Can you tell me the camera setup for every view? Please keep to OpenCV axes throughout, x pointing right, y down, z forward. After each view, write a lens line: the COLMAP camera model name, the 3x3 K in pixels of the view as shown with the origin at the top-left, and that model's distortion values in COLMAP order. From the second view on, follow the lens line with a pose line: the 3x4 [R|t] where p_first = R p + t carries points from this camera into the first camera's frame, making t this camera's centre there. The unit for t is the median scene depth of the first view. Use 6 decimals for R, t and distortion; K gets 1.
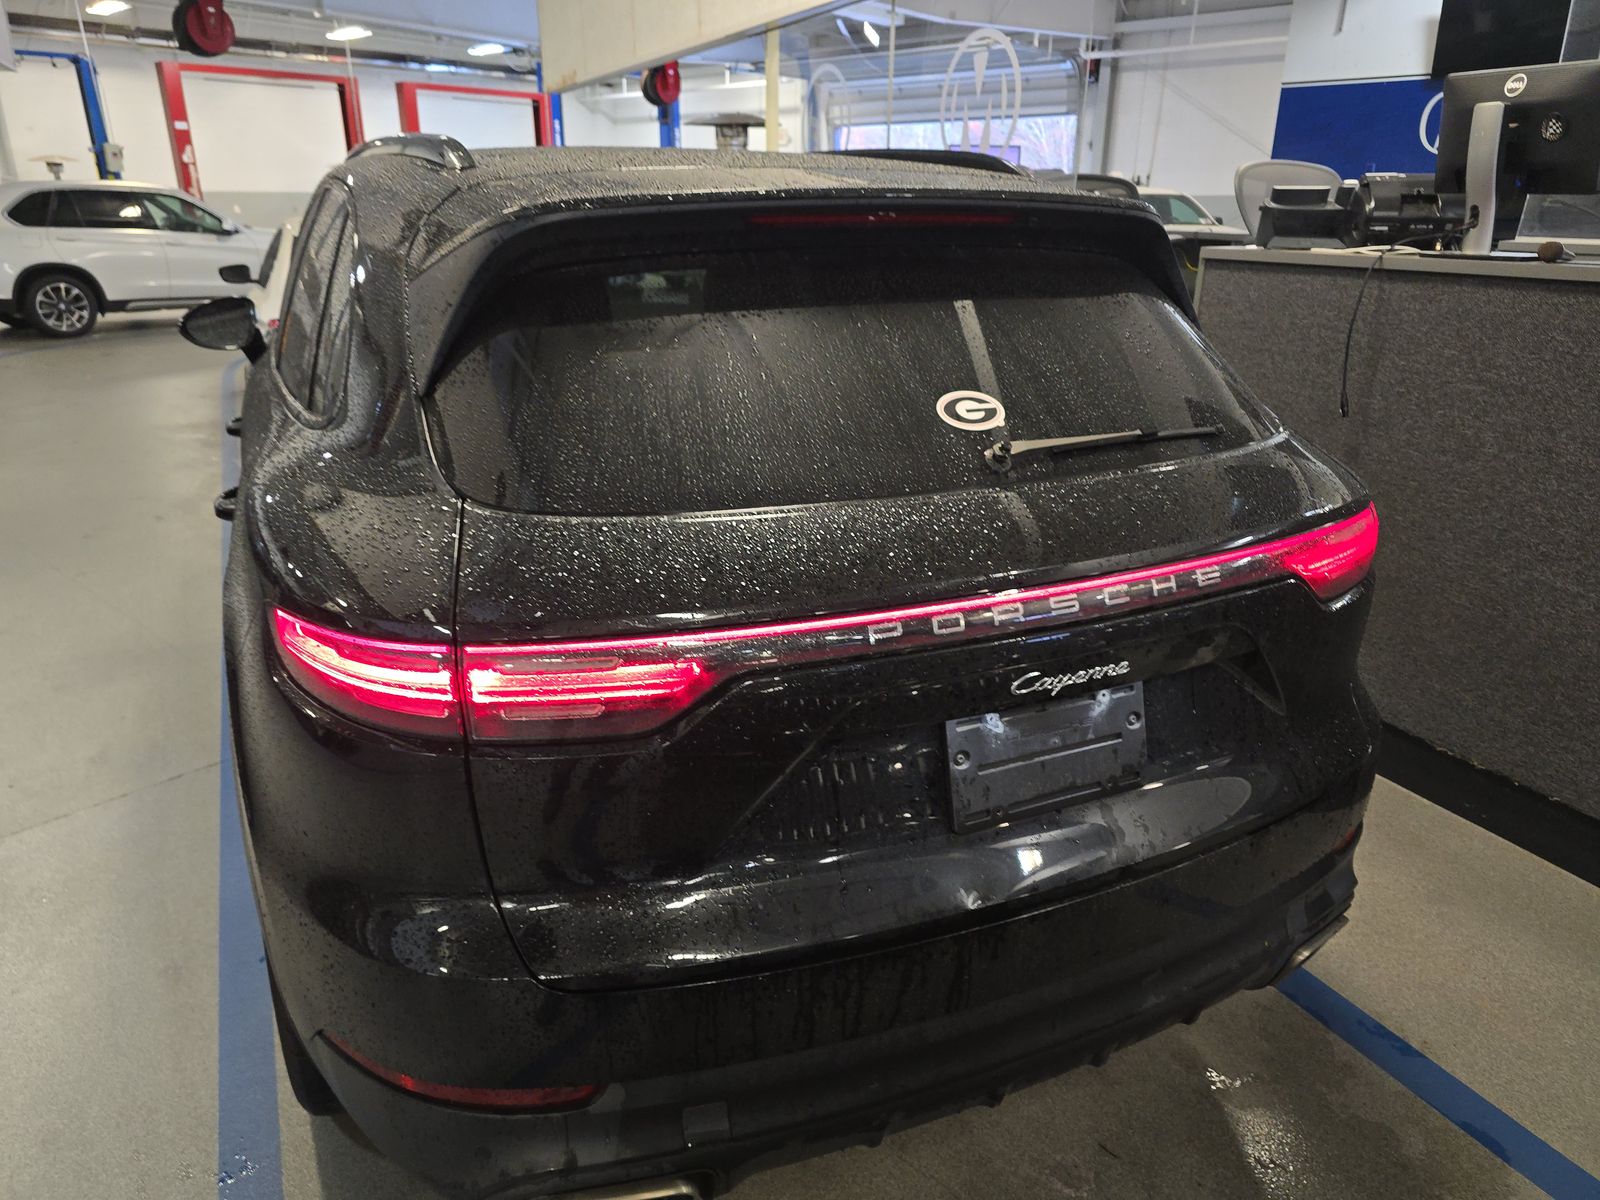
lens RADIAL K [[1084.4, 0, 798.9], [0, 1084.4, 598.4], [0, 0, 1]] dist [0.042759, -0.032390]
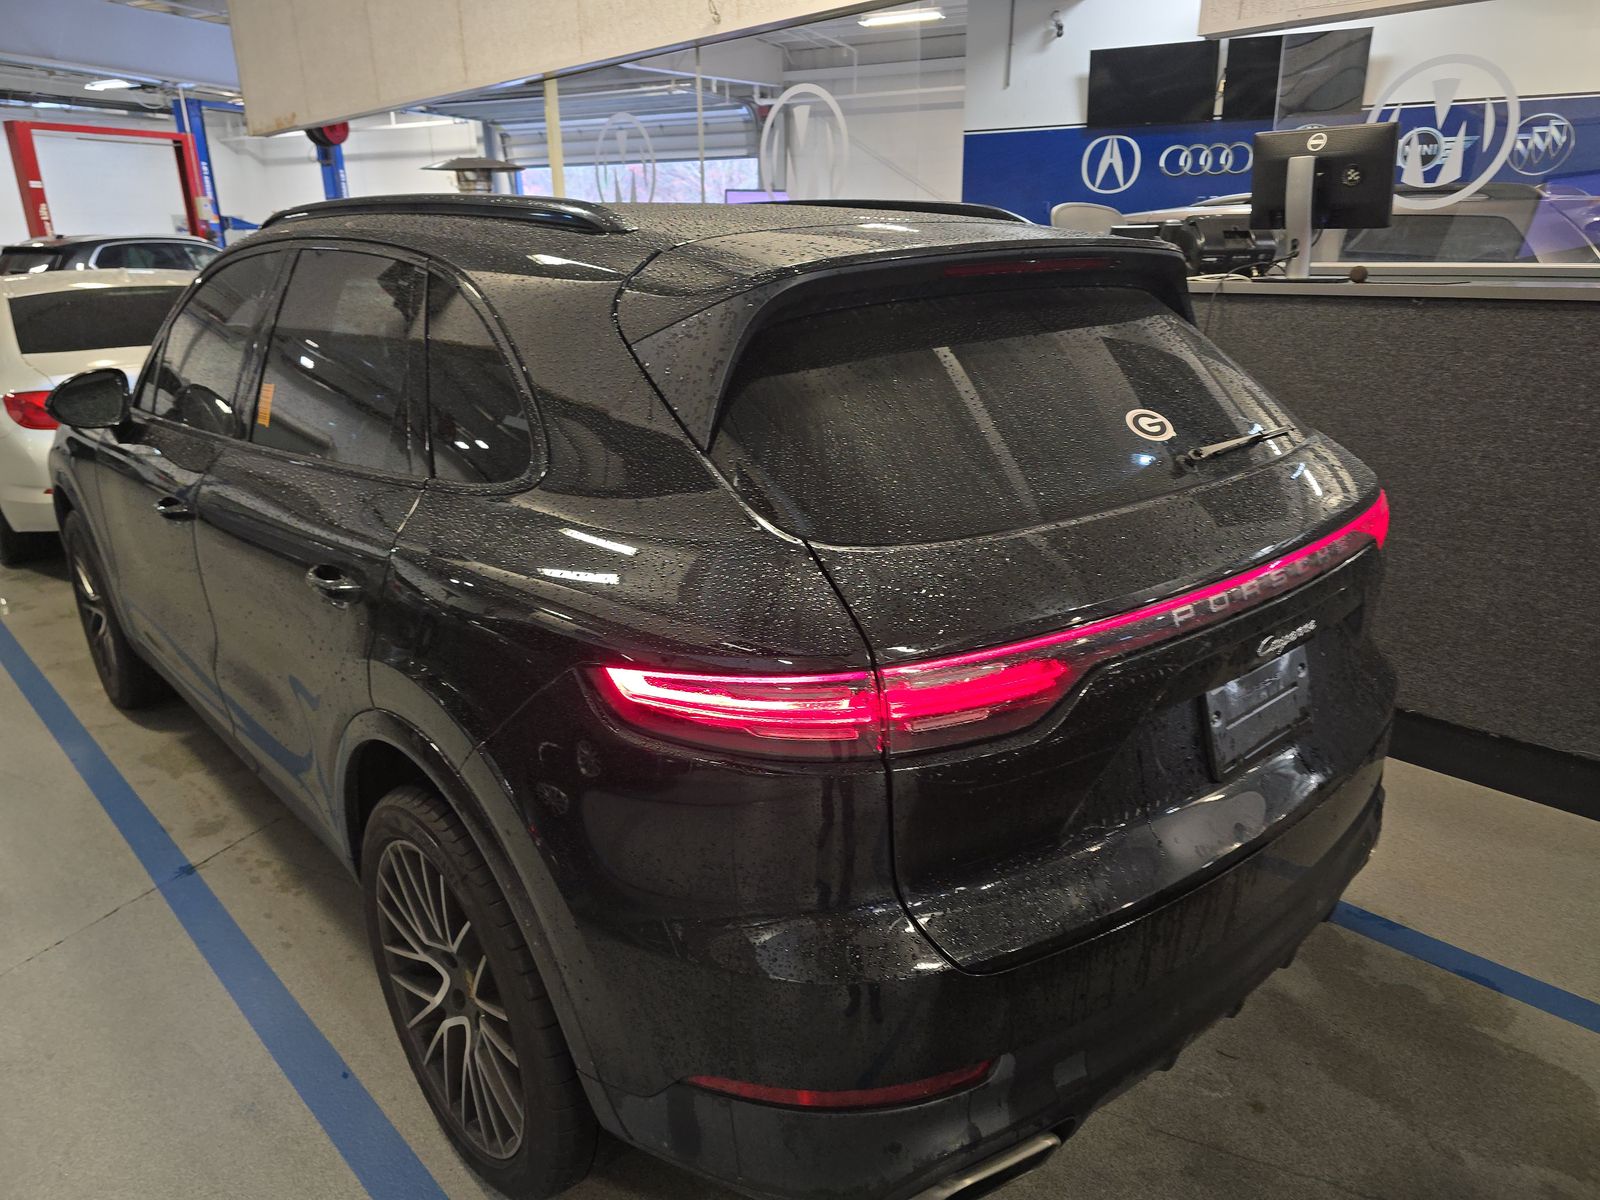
lens RADIAL K [[1084.4, 0, 804.1], [0, 1084.4, 601.3], [0, 0, 1]] dist [0.042759, -0.032390]
pose [[0.955707, -0.114064, 0.271319, -0.257688], [0.121839, 0.992478, -0.011928, -0.007948], [-0.267917, 0.044457, 0.962416, -0.009692]]
